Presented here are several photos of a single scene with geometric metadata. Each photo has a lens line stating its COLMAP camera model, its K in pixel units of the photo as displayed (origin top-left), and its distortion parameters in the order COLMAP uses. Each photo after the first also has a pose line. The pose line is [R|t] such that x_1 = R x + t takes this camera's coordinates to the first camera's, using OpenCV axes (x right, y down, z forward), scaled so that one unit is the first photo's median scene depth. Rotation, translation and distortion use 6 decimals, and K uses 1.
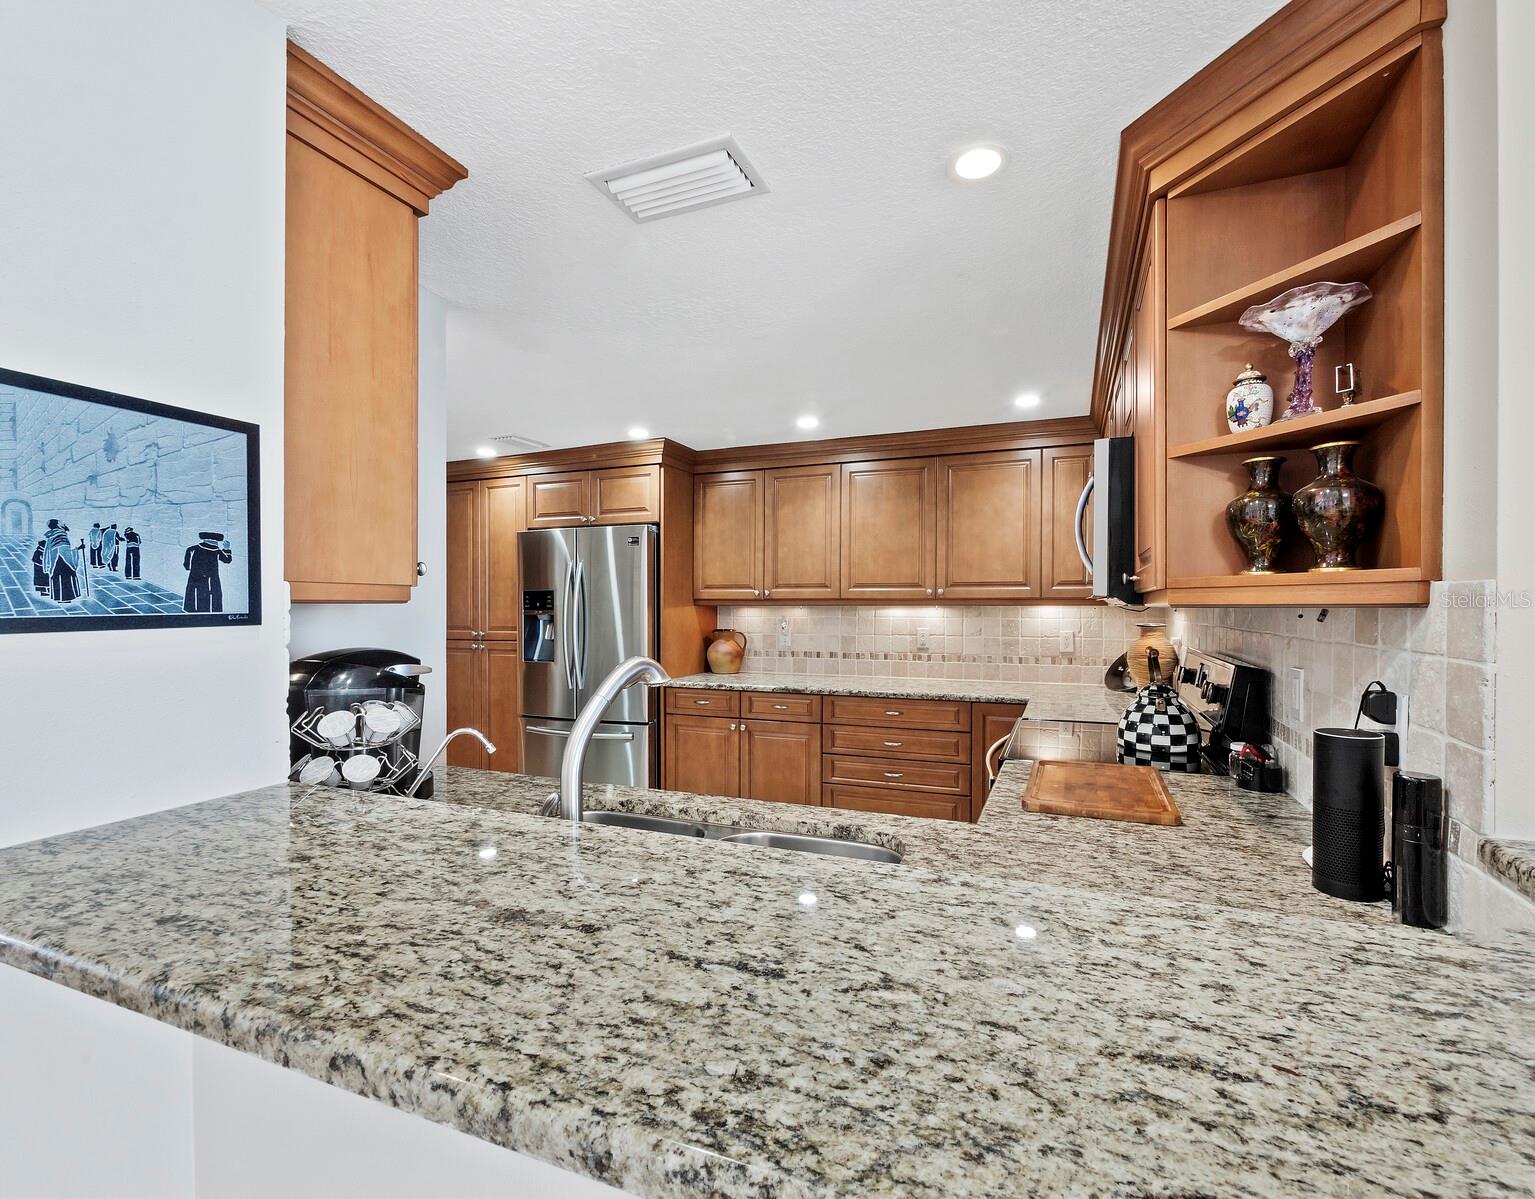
lens RADIAL K [[689.0, 0, 765.2], [0, 689.0, 600.9], [0, 0, 1]] dist [-0.000826, -0.000290]
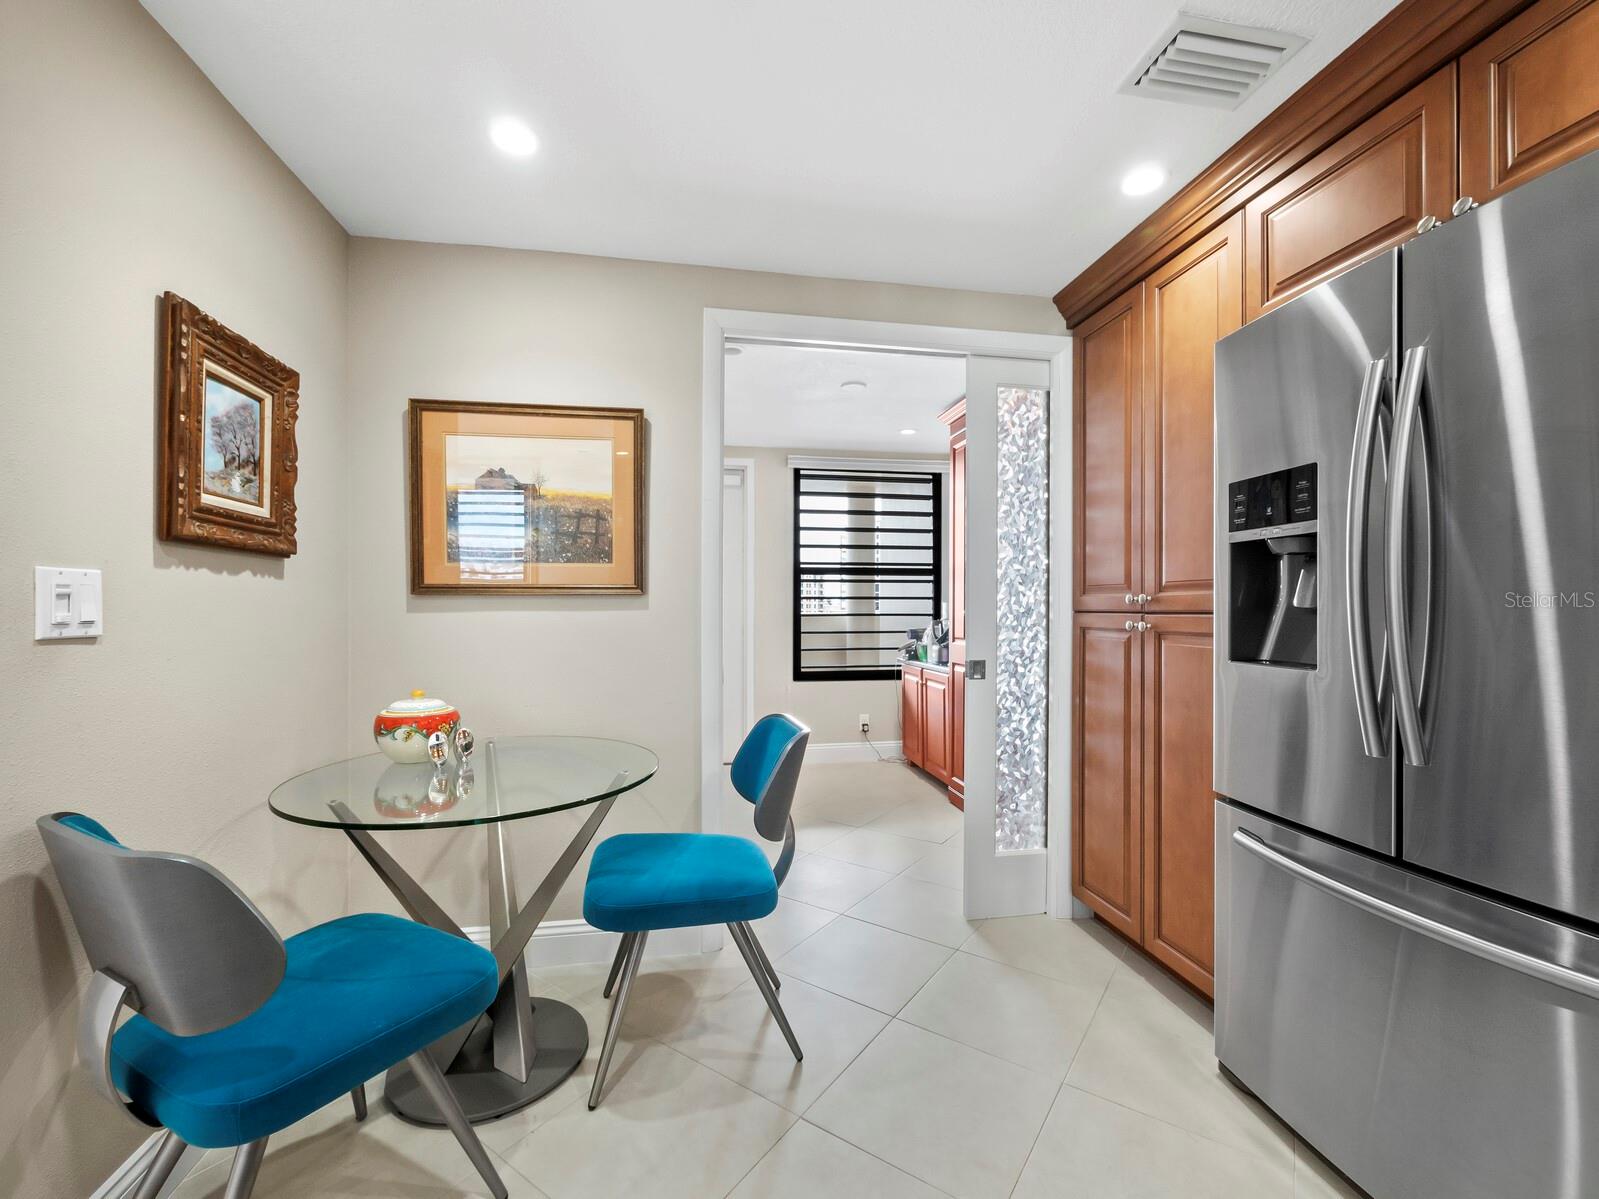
lens RADIAL K [[689.3, 0, 799.4], [0, 689.3, 604.8], [0, 0, 1]] dist [-0.003827, 0.001446]
pose [[0.548153, 0.002508, -0.836375, -0.158815], [-0.002342, 0.999996, 0.001464, 0.055046], [0.836375, 0.001156, 0.548156, 0.588188]]
